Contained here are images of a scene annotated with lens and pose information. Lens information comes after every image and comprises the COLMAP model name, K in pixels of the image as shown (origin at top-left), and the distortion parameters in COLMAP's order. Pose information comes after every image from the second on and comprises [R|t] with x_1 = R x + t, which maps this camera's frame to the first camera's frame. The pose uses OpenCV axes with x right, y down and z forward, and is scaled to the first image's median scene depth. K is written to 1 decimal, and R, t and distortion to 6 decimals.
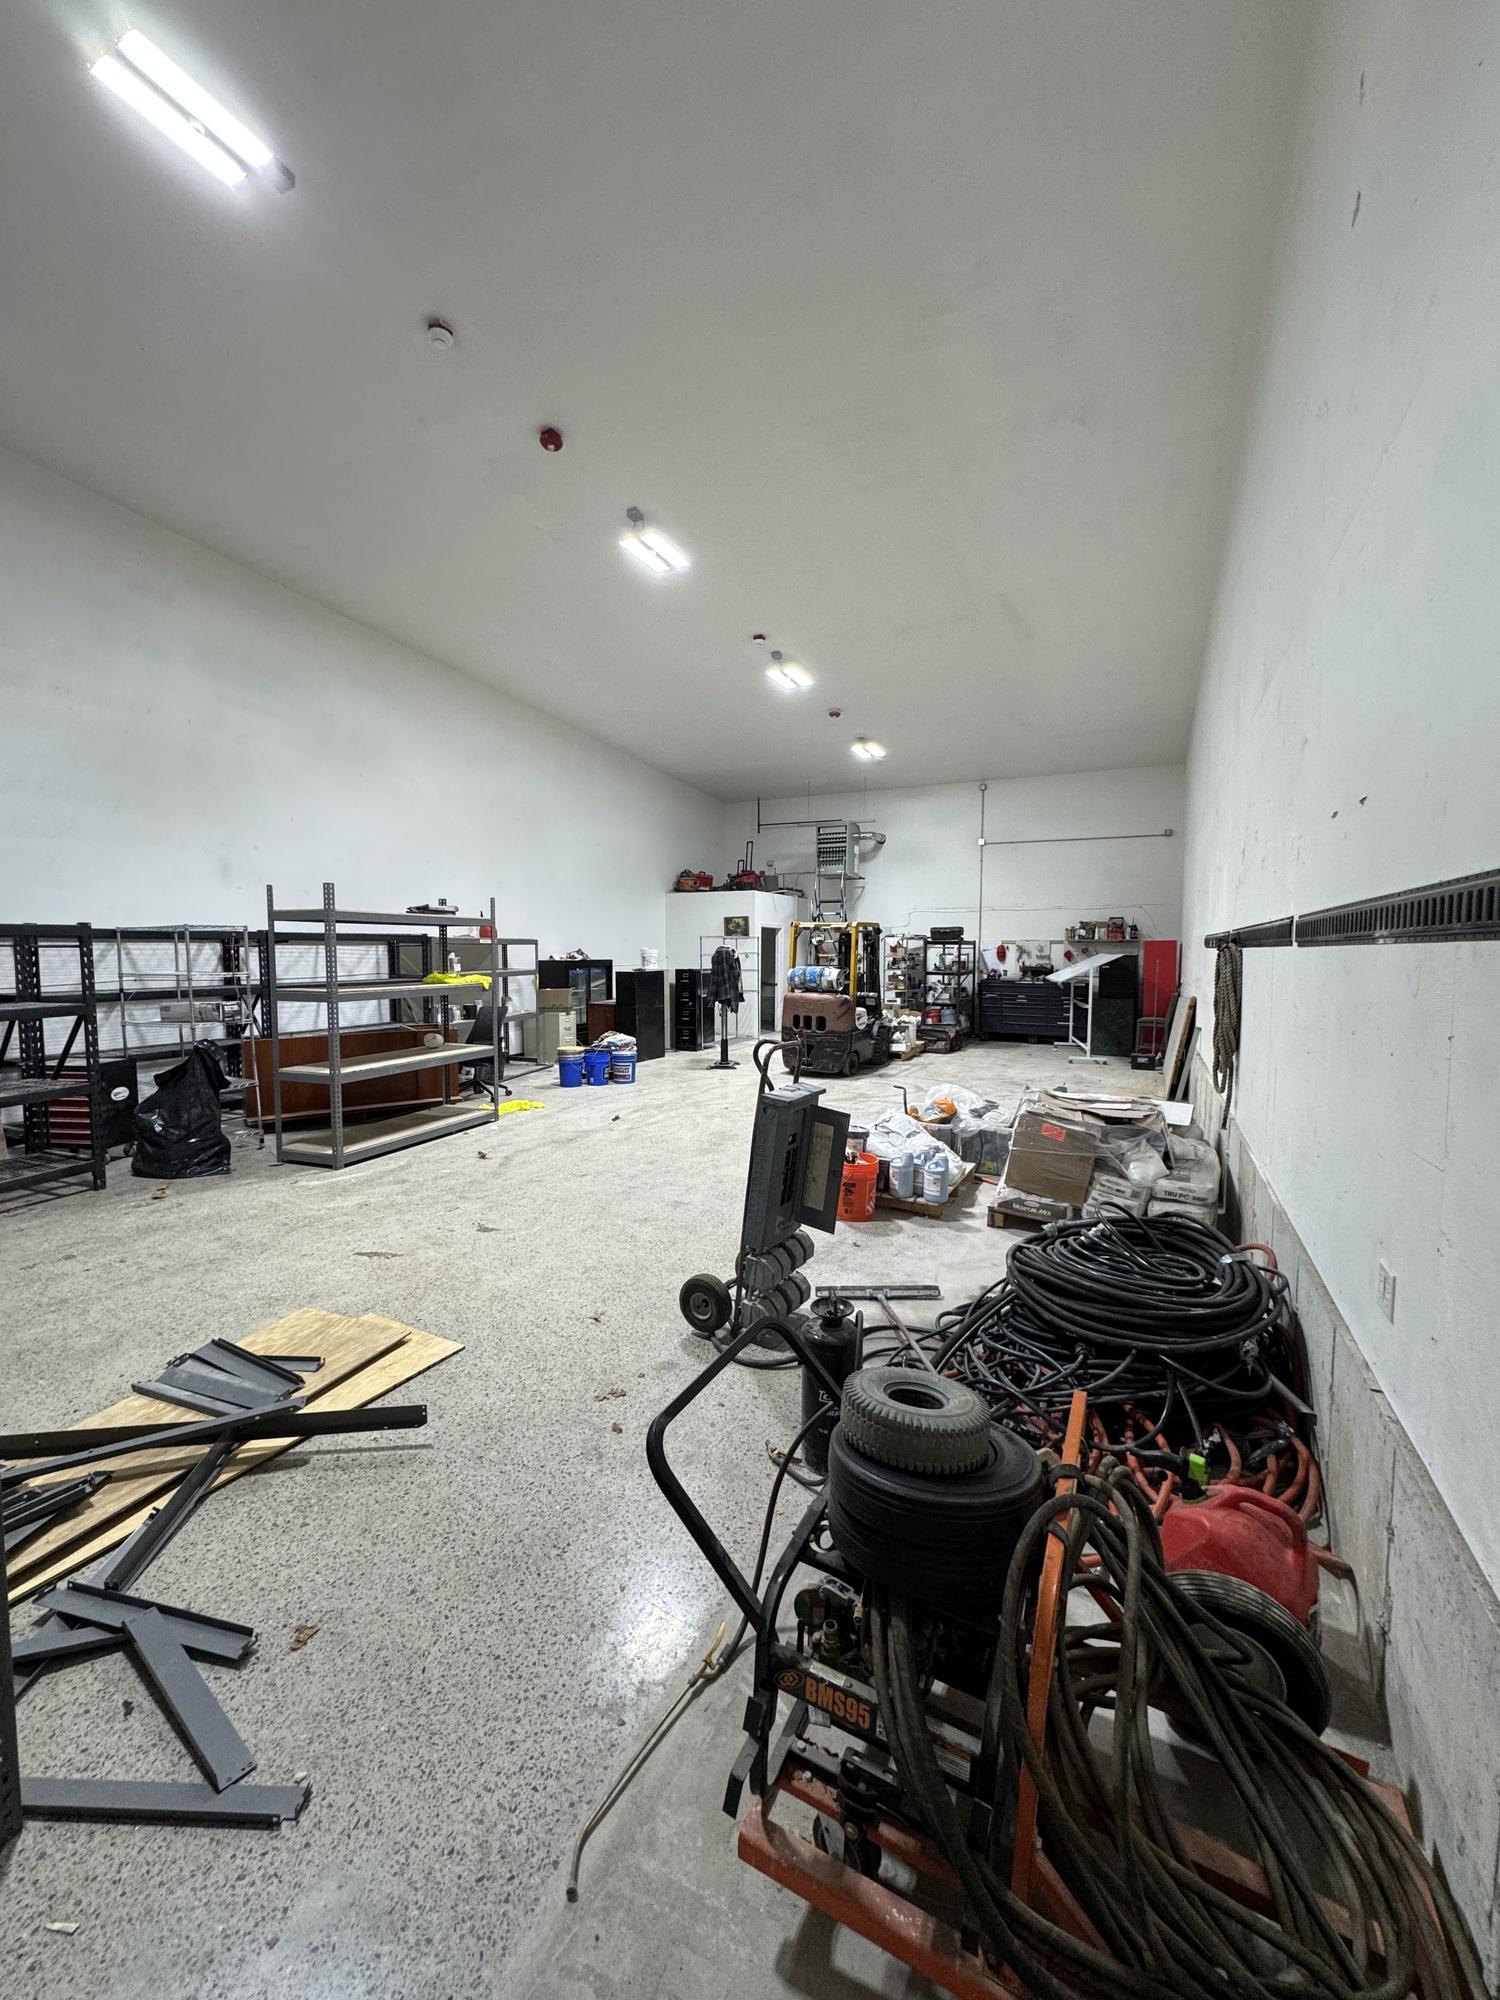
lens RADIAL K [[784.6, 0, 743.2], [0, 784.6, 999.8], [0, 0, 1]] dist [-0.000584, 0.000021]
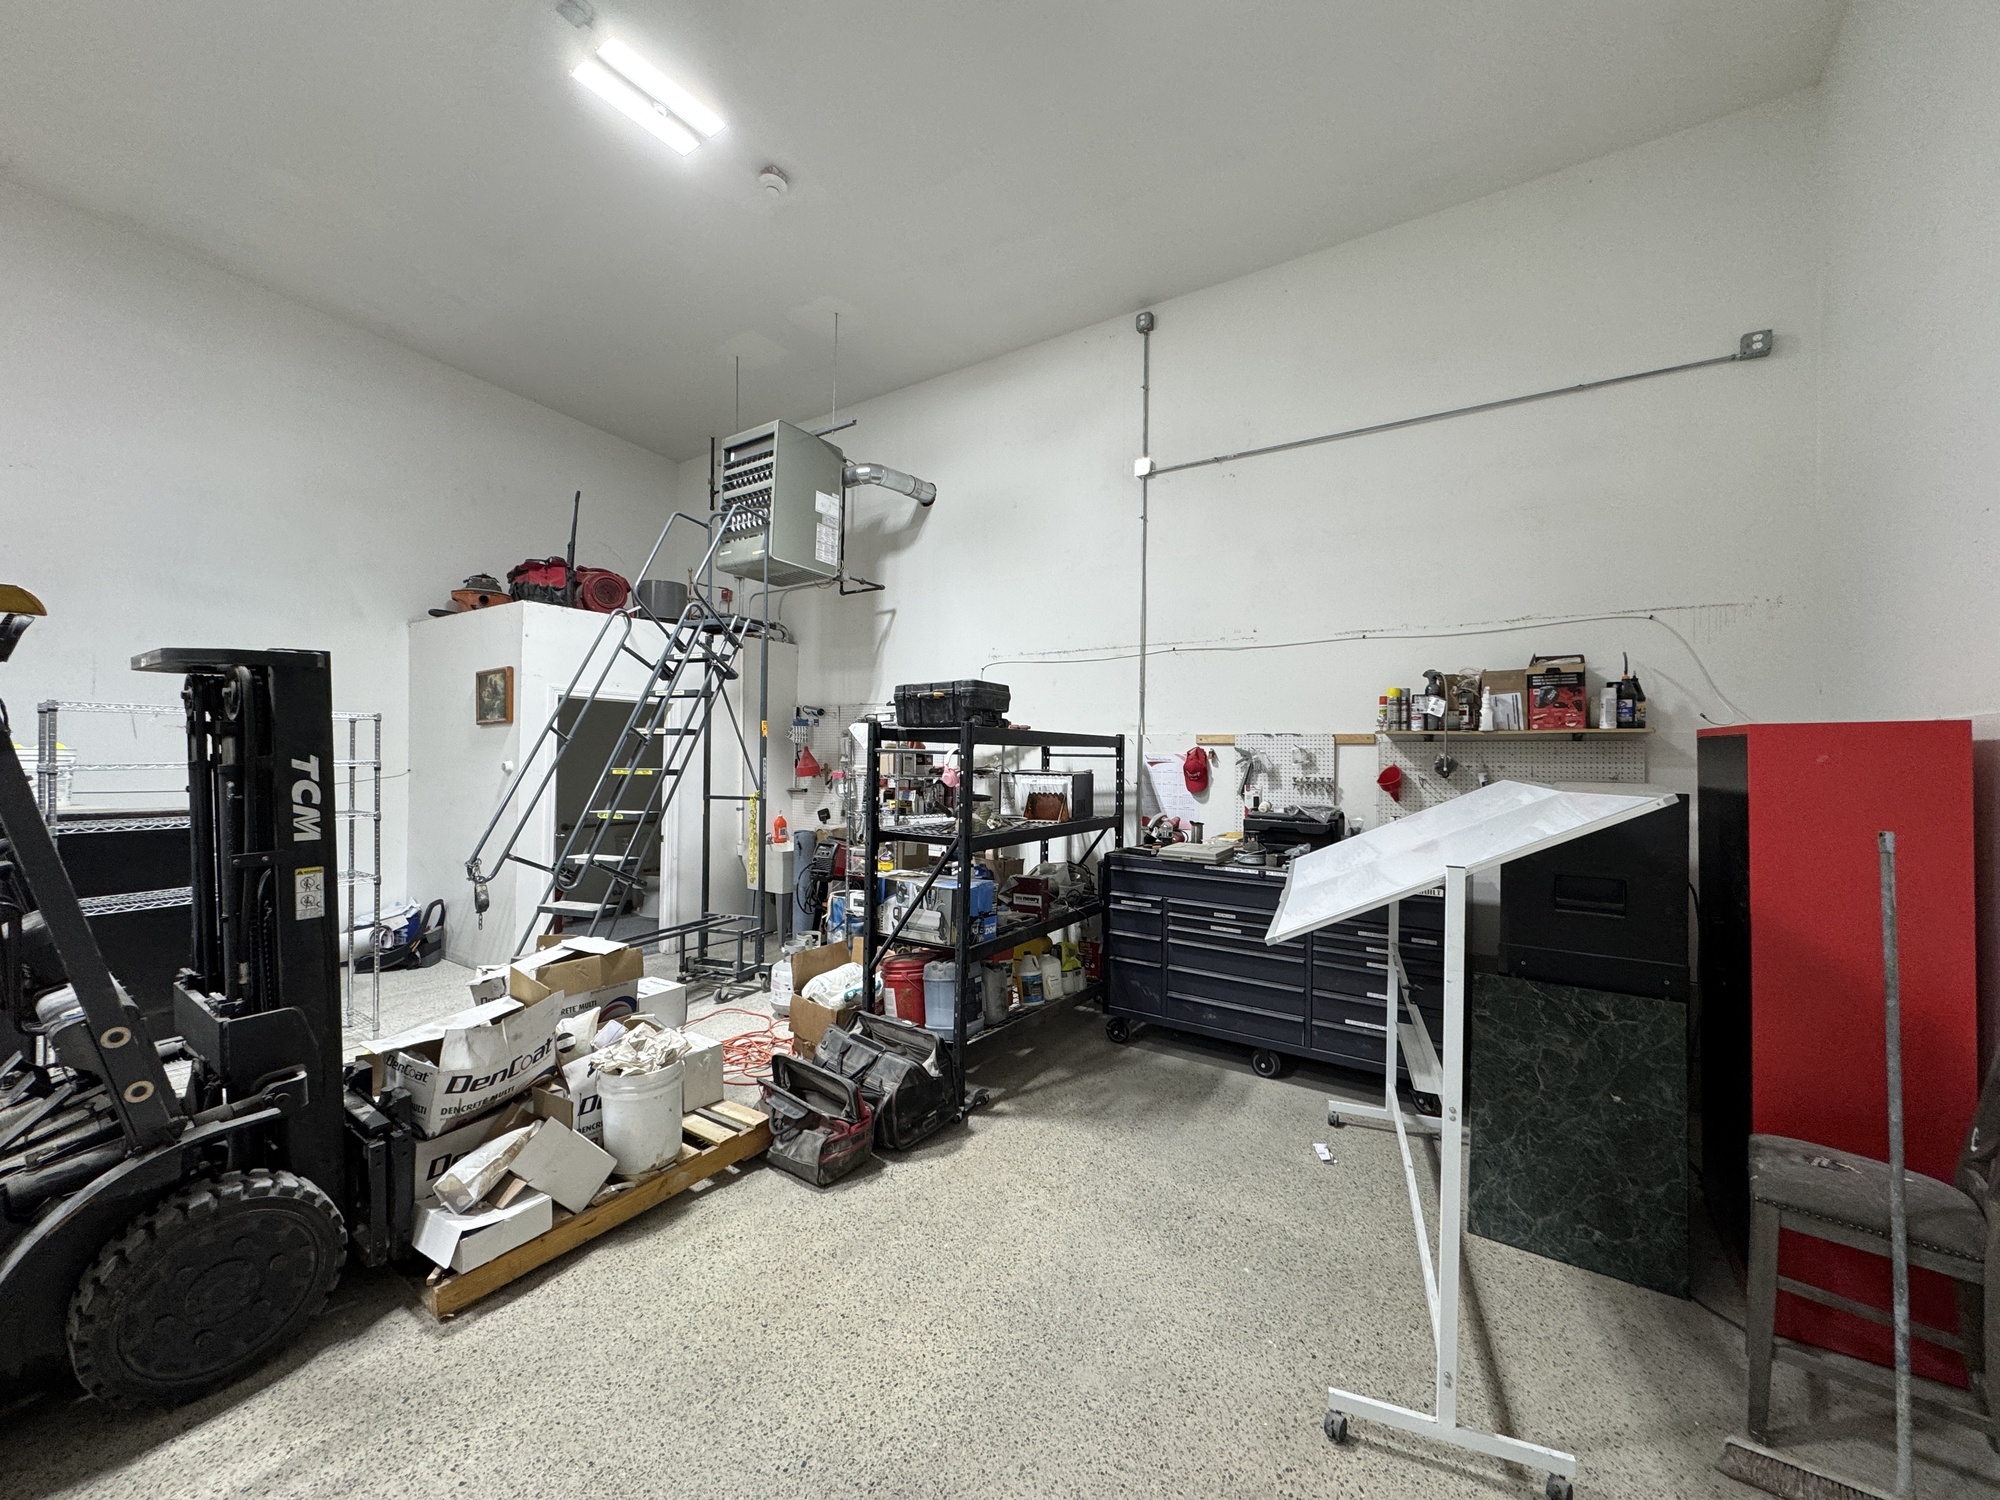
lens RADIAL K [[784.6, 0, 1000.8], [0, 784.6, 752.3], [0, 0, 1]] dist [-0.000584, 0.000021]
pose [[0.990639, 0.010842, -0.136076, 0.296417], [-0.020973, 0.997094, -0.073237, -0.041433], [0.134887, 0.075405, 0.987988, 0.655395]]
